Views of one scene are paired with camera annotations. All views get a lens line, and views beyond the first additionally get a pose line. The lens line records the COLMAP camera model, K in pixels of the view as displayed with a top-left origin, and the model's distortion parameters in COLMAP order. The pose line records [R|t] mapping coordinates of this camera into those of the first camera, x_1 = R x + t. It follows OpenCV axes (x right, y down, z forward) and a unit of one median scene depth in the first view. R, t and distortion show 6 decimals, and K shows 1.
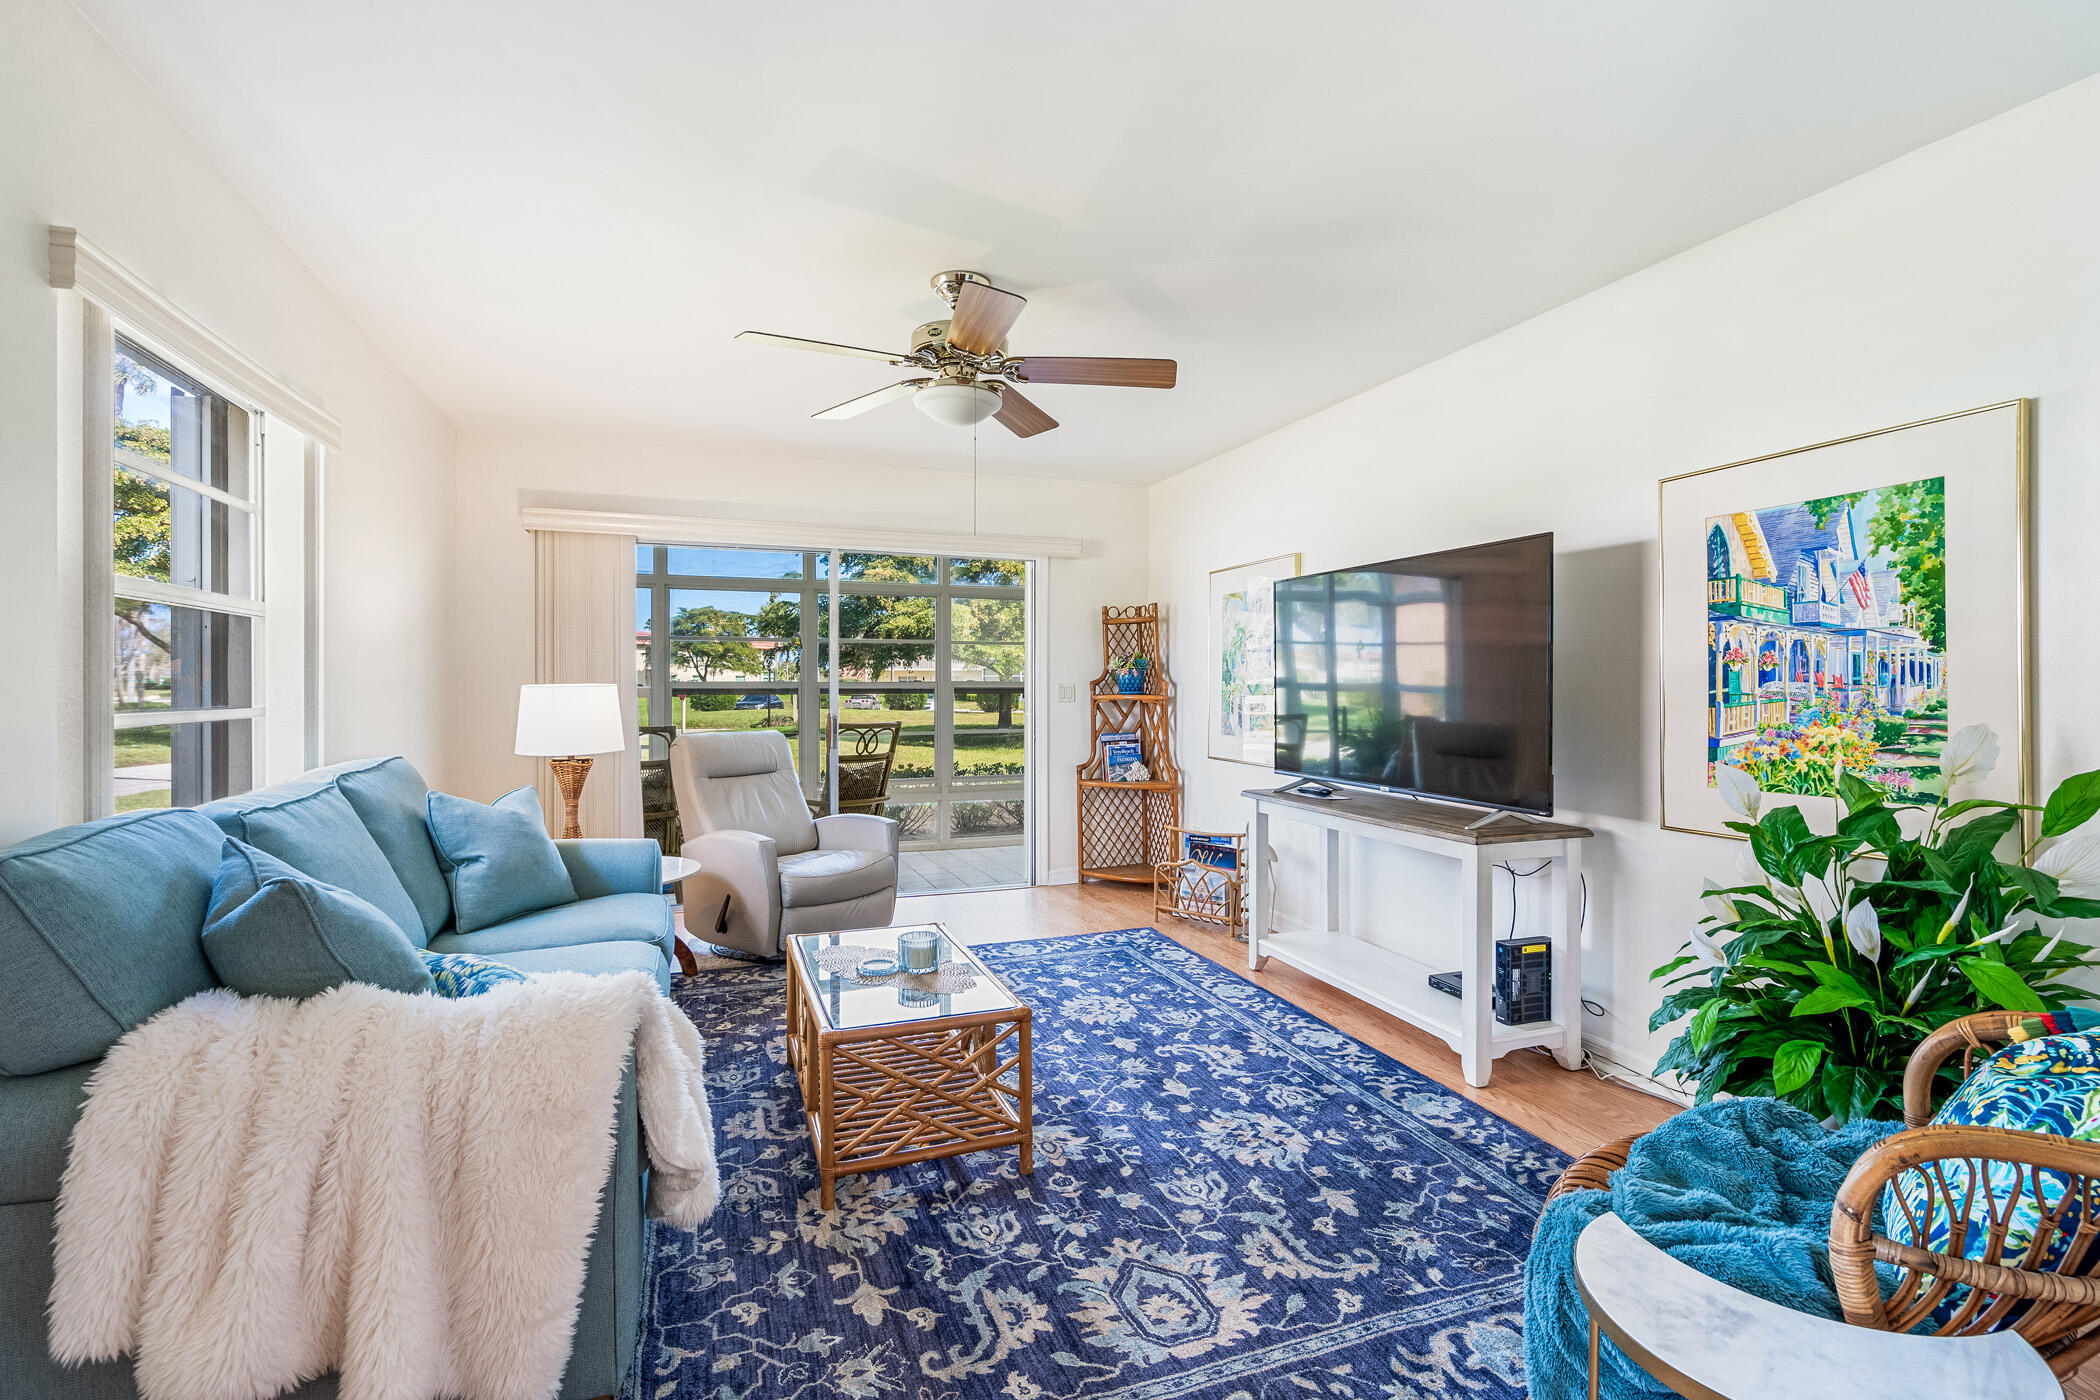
lens RADIAL K [[956.2, 0, 1052.3], [0, 956.2, 689.8], [0, 0, 1]] dist [-0.003837, 0.000989]
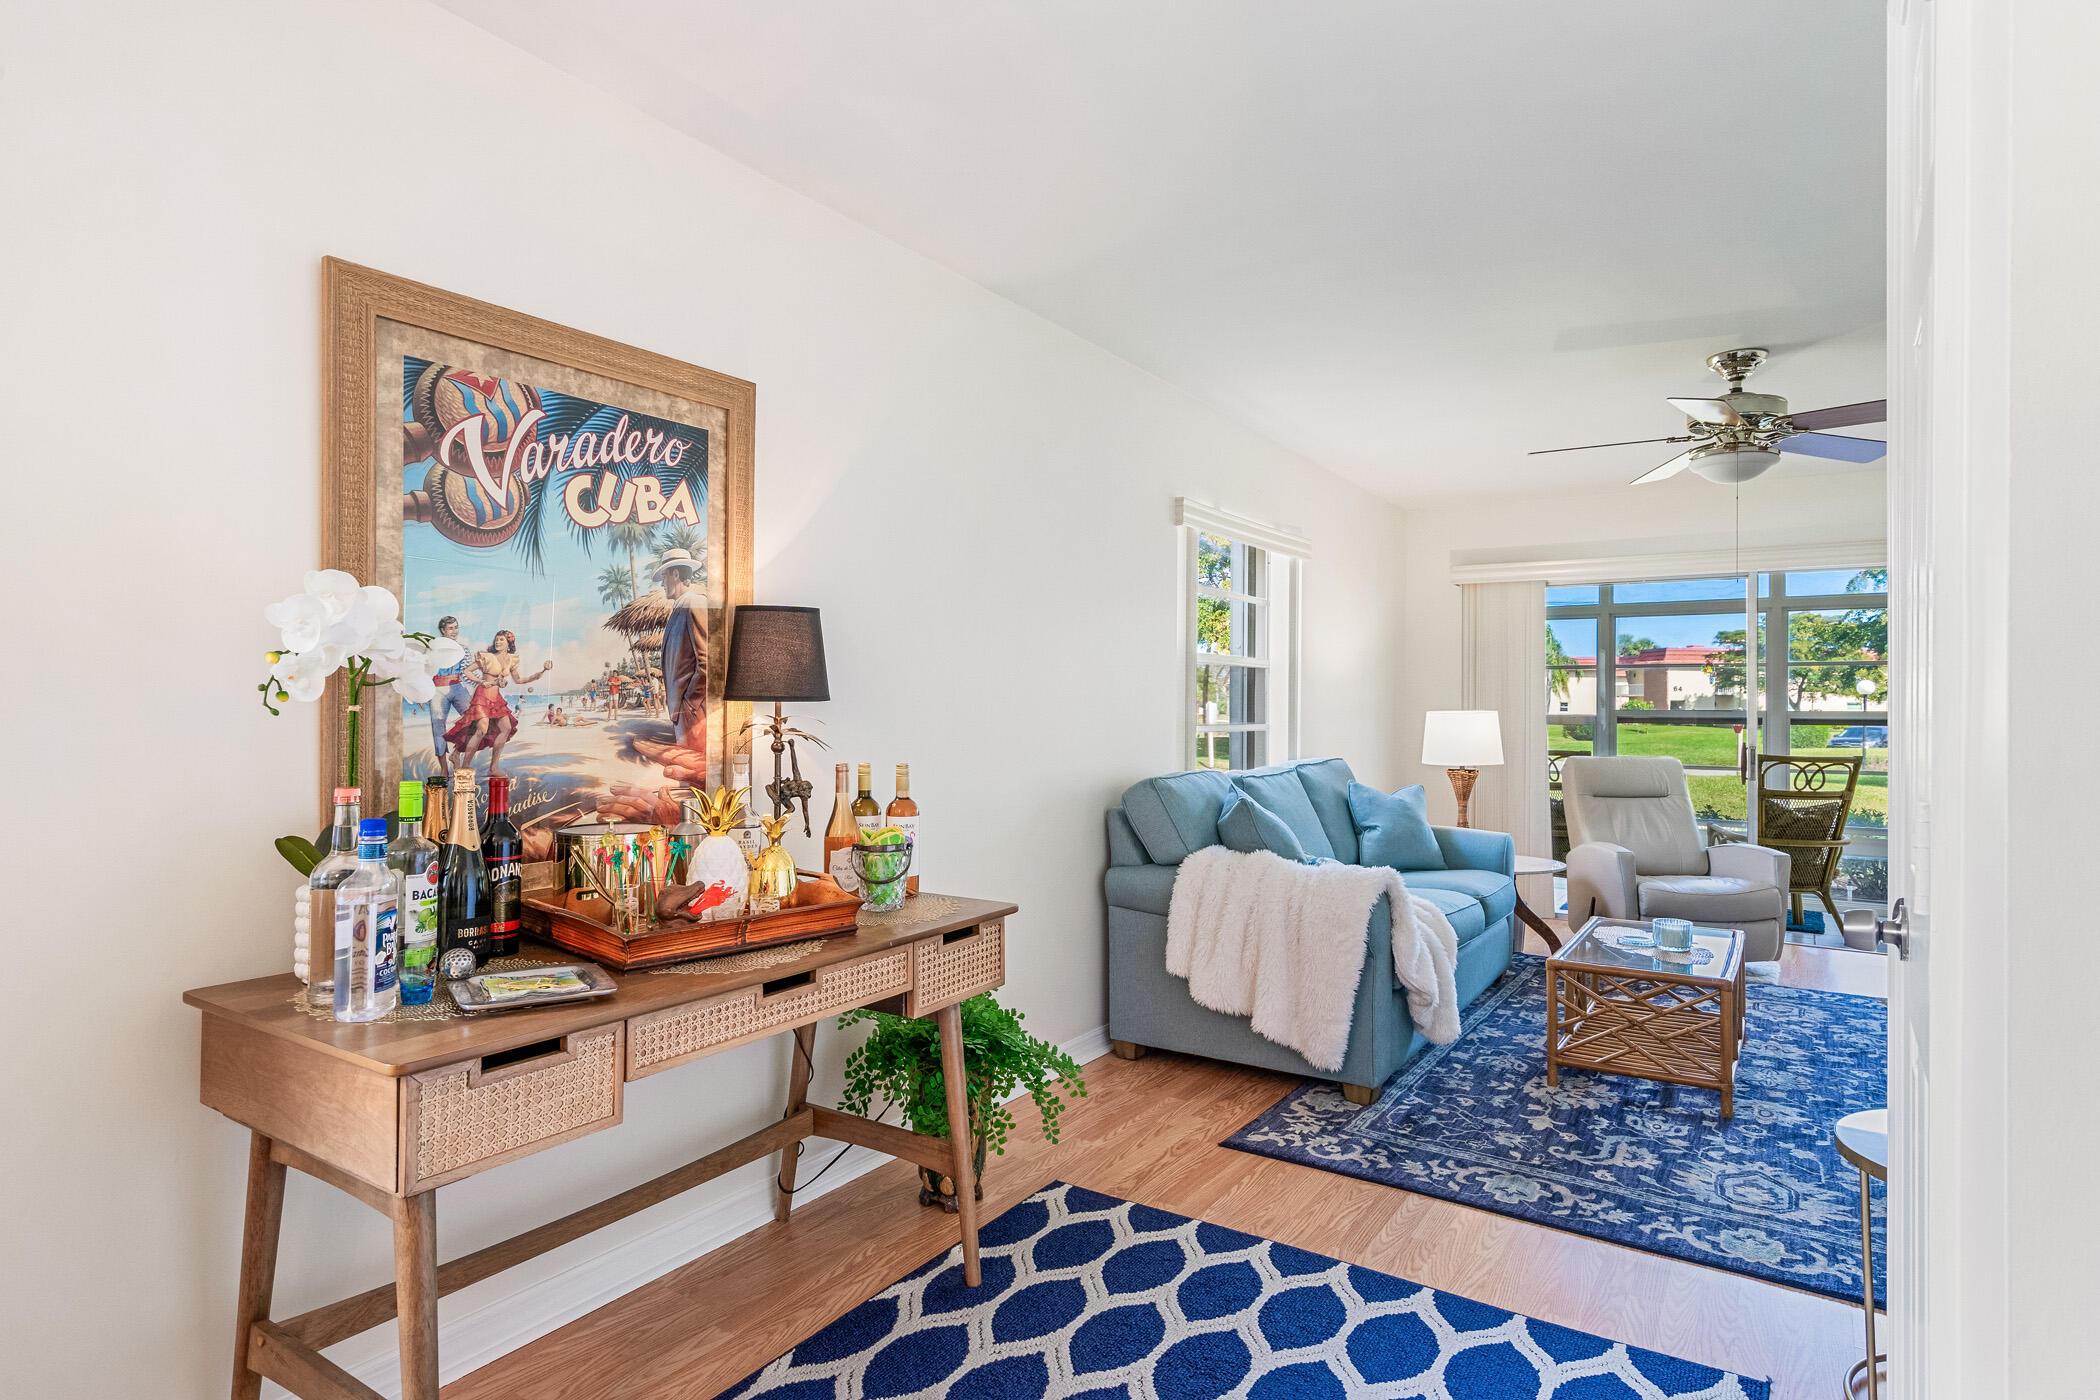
lens RADIAL K [[1131.6, 0, 1047.2], [0, 1131.6, 695.5], [0, 0, 1]] dist [0.003720, 0.000568]
pose [[0.586377, -0.006477, -0.810013, 0.483739], [-0.010778, 0.999817, -0.015797, 0.003775], [0.809967, 0.017994, 0.586200, -0.415440]]
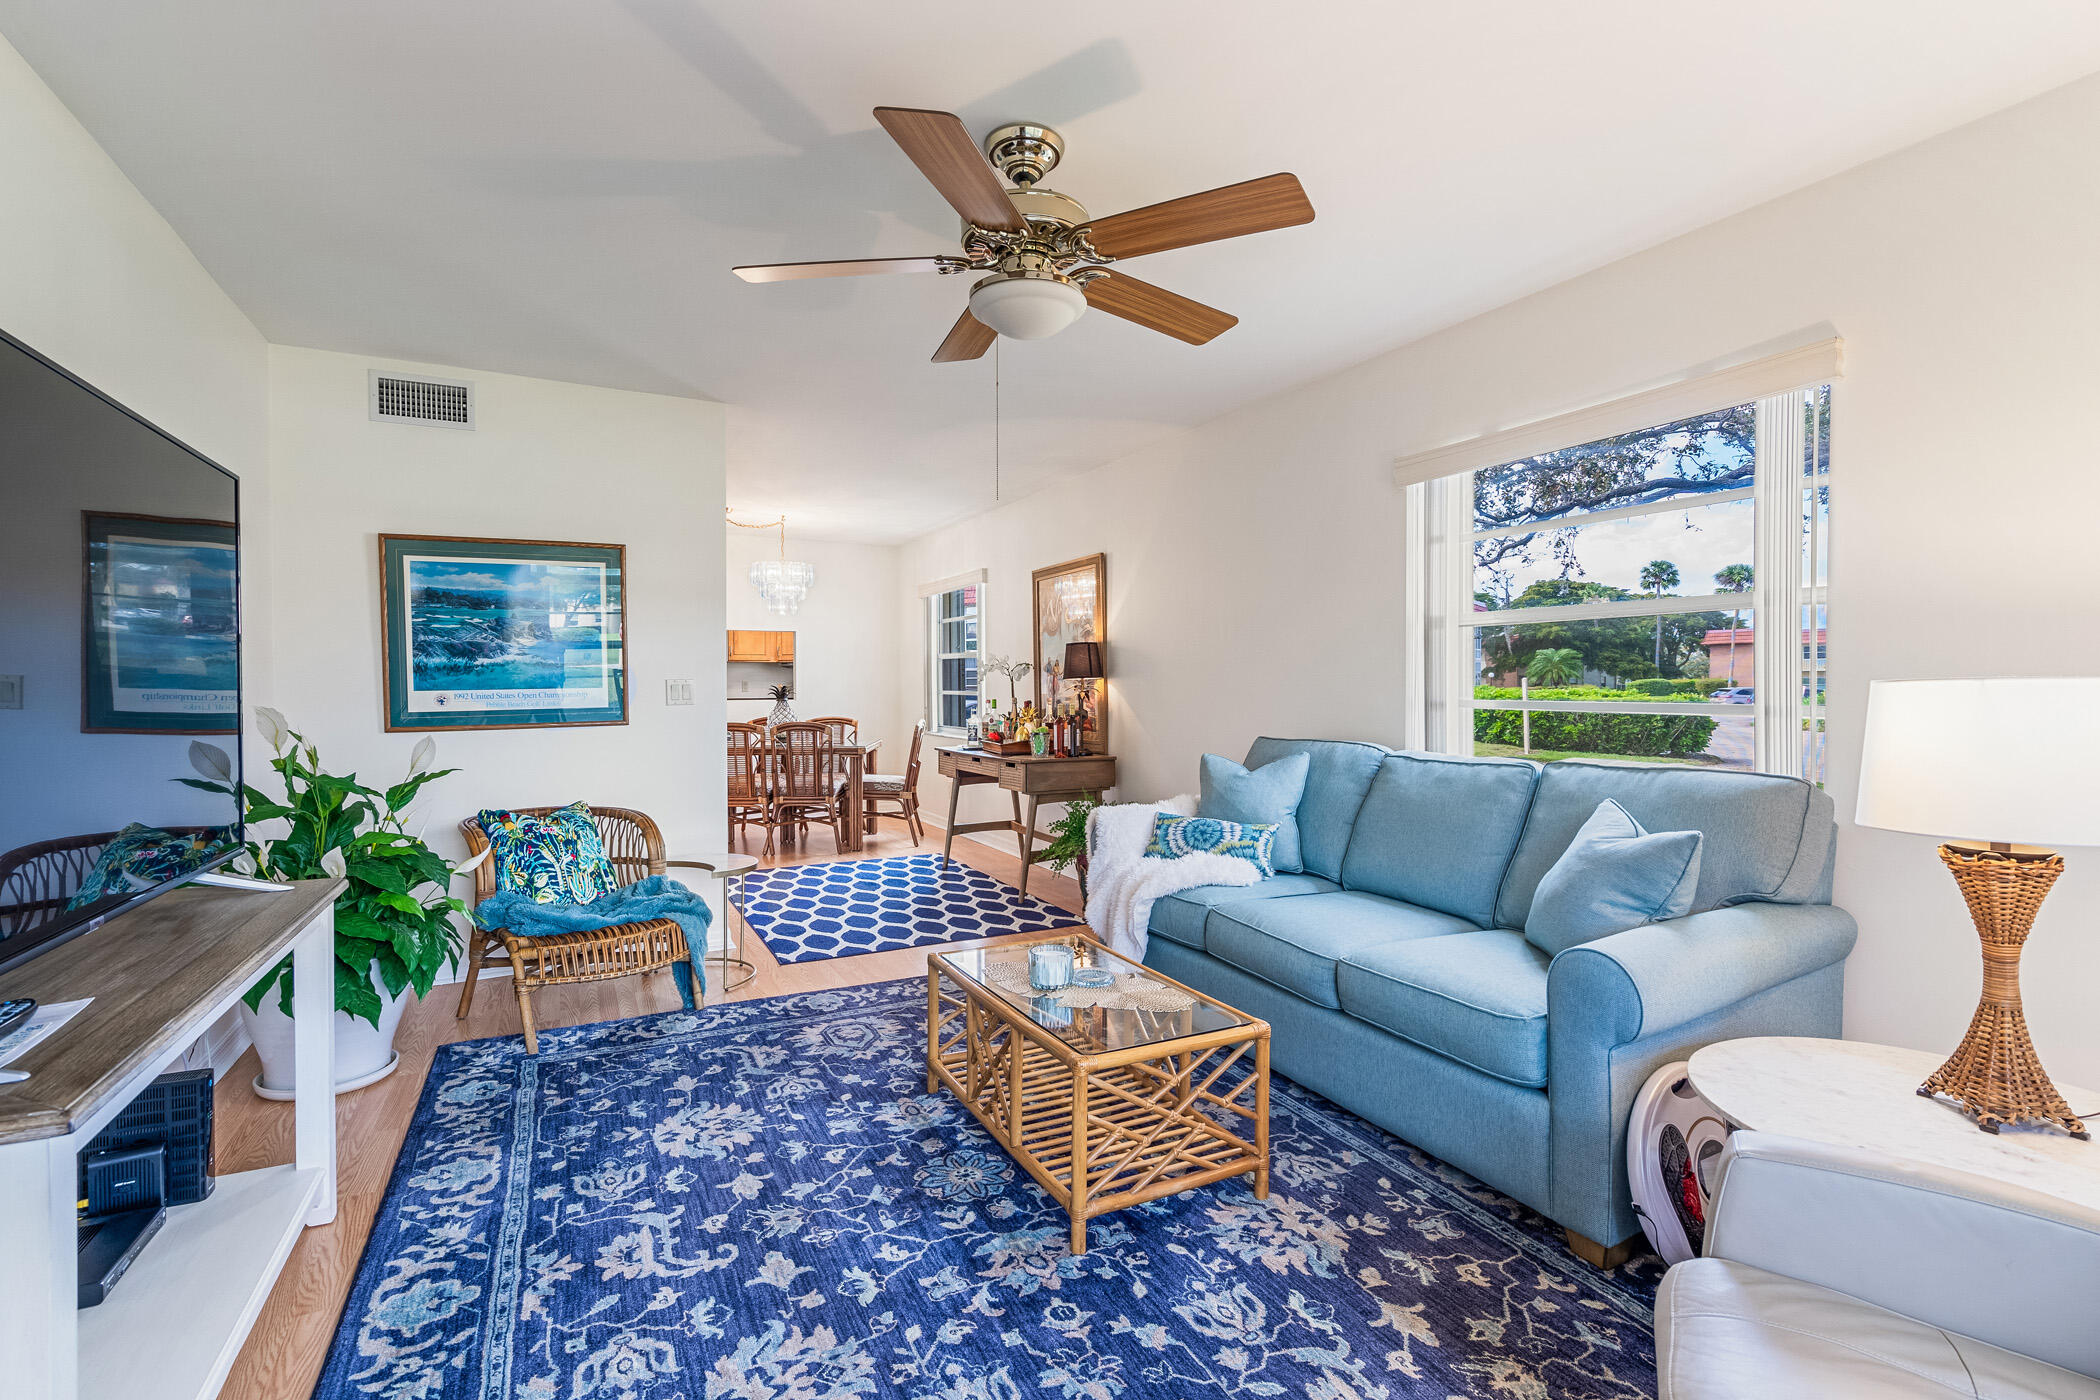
lens RADIAL K [[956.2, 0, 1052.3], [0, 956.2, 689.8], [0, 0, 1]] dist [-0.003837, 0.000989]
pose [[-0.993159, 0.000018, -0.116769, -0.027279], [-0.001546, 0.999910, 0.013311, -0.006896], [0.116758, 0.013400, -0.993070, 1.672133]]
